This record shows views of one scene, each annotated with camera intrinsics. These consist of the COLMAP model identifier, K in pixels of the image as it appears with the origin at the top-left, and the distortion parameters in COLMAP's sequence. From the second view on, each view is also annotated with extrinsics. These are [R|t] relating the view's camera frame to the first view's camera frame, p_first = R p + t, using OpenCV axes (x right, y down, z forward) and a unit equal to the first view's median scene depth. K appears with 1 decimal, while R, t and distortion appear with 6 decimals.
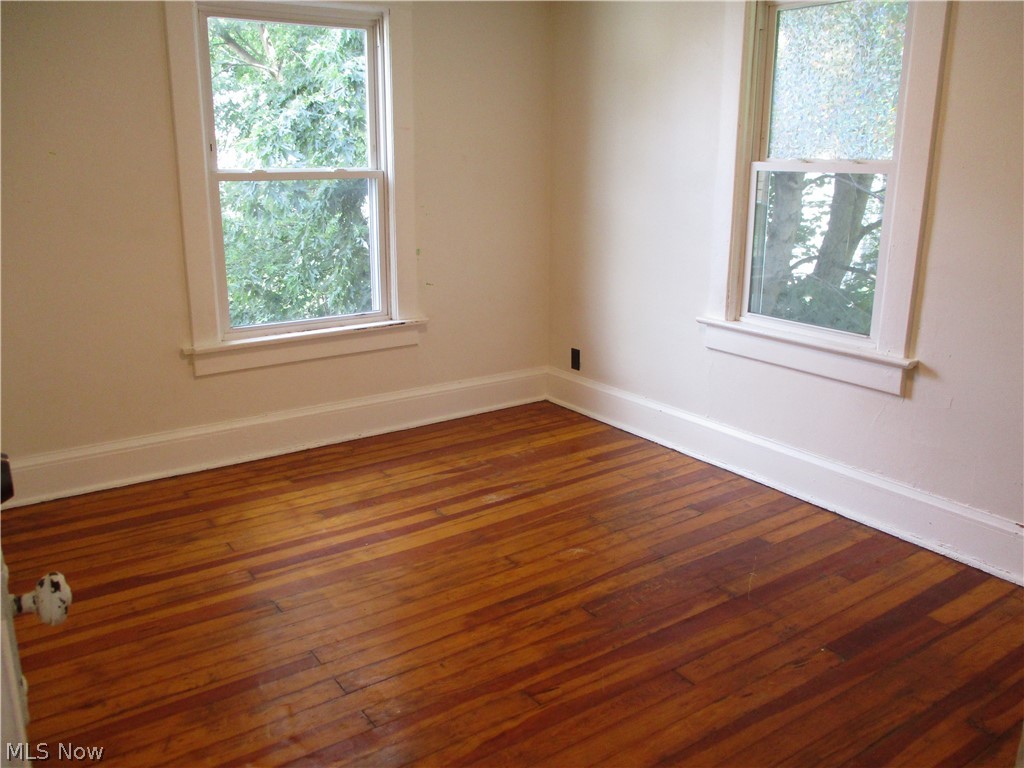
lens RADIAL K [[856.8, 0, 511.2], [0, 856.8, 382.5], [0, 0, 1]] dist [-0.028637, 0.006685]
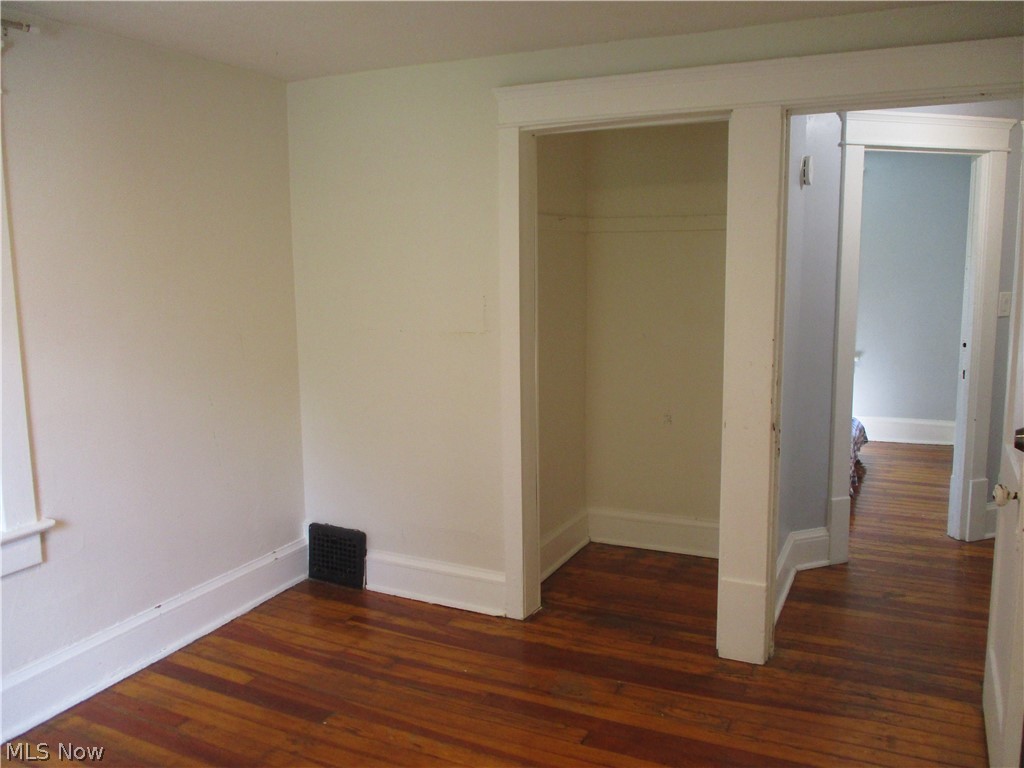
lens RADIAL K [[856.8, 0, 510.3], [0, 856.8, 383.0], [0, 0, 1]] dist [-0.028637, 0.006685]
pose [[-0.494009, -0.127562, 0.860049, -0.581780], [0.244850, 0.928734, 0.278390, -0.312102], [-0.834269, 0.348110, -0.427569, 0.967873]]
